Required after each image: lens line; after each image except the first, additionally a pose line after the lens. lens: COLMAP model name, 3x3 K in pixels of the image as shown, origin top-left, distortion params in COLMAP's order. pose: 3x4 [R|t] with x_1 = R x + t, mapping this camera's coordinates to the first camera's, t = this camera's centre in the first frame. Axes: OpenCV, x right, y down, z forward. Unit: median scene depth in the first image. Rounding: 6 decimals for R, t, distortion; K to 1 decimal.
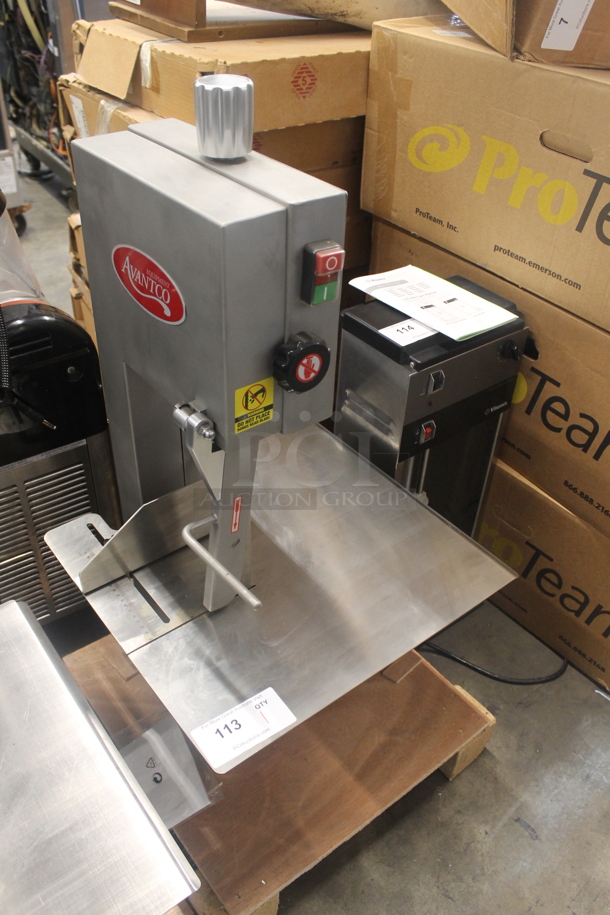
lens RADIAL K [[767.8, 0, 302.6], [0, 767.8, 458.5], [0, 0, 1]] dist [-0.139019, 0.099447]
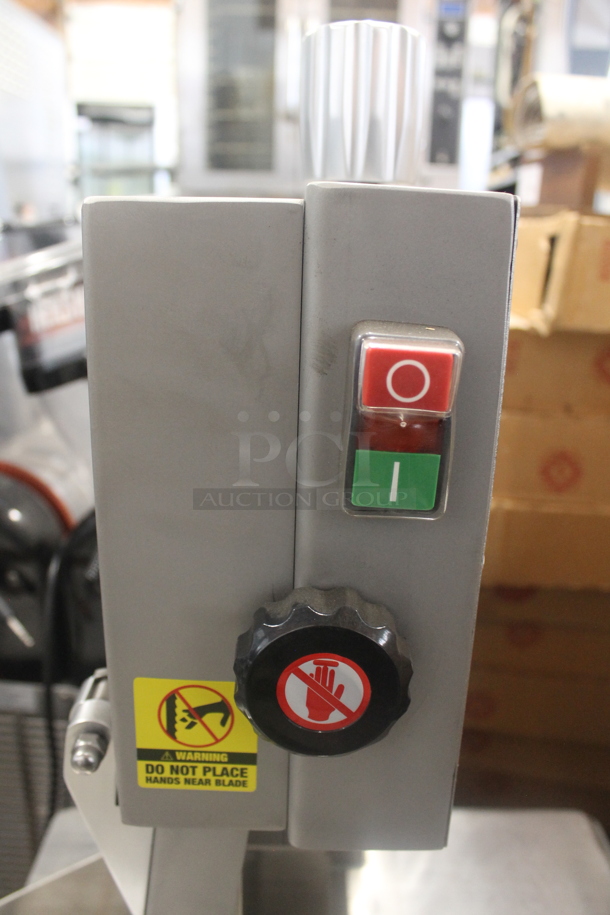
lens RADIAL K [[767.8, 0, 289.9], [0, 767.8, 474.3], [0, 0, 1]] dist [-0.139019, 0.099447]
pose [[0.782449, 0.186110, -0.594252, 0.151486], [-0.382267, 0.896879, -0.222442, -0.105281], [0.491573, 0.401213, 0.772906, 0.588217]]
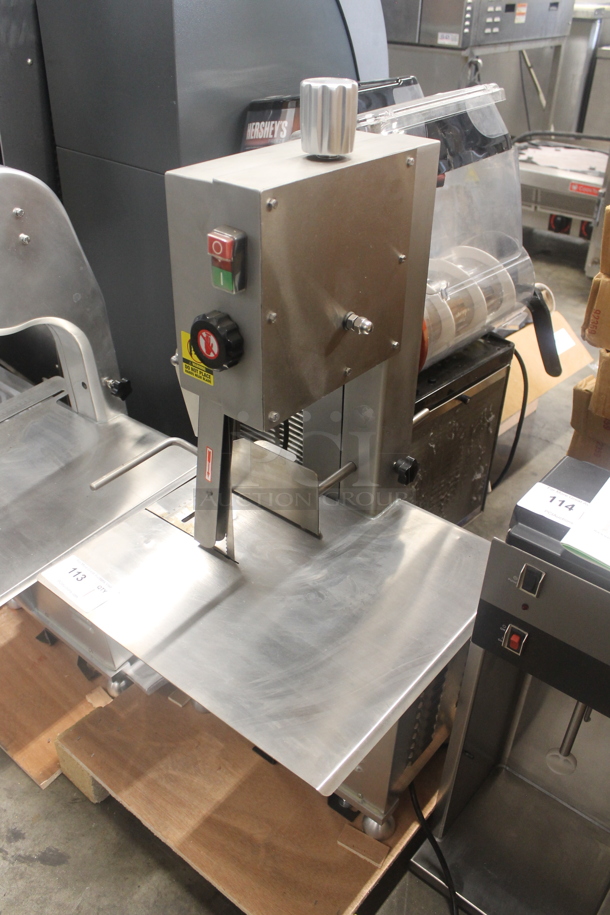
lens RADIAL K [[767.8, 0, 304.3], [0, 767.8, 462.6], [0, 0, 1]] dist [-0.139019, 0.099447]
pose [[0.223822, 0.524752, -0.821303, 0.816145], [-0.614316, 0.730170, 0.299111, -0.329259], [0.756650, 0.437592, 0.485791, 0.566999]]
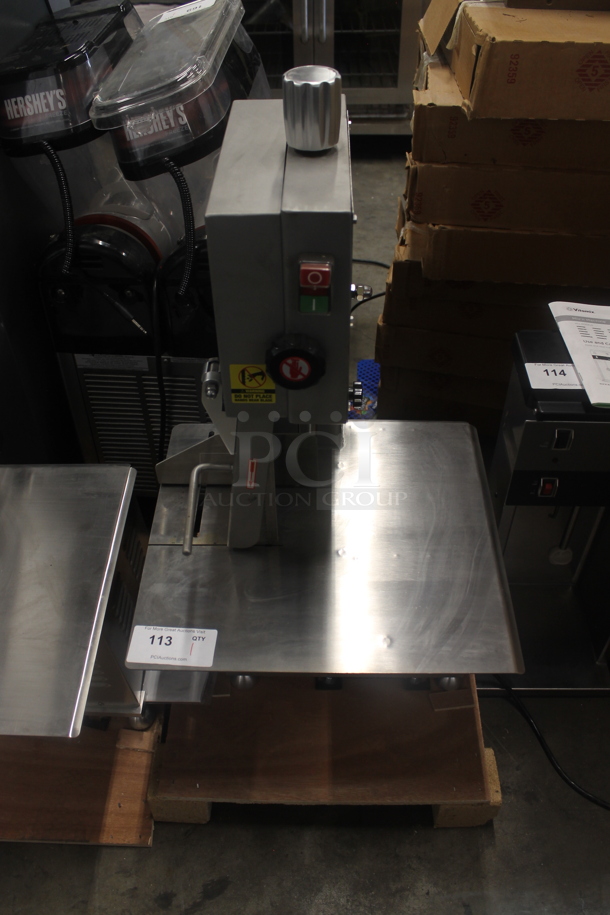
lens RADIAL K [[767.8, 0, 304.4], [0, 767.8, 456.7], [0, 0, 1]] dist [-0.139019, 0.099447]
pose [[0.773942, 0.408642, -0.483762, 0.474103], [-0.361861, 0.912305, 0.191720, -0.179694], [0.519683, 0.026675, 0.853942, 0.116923]]
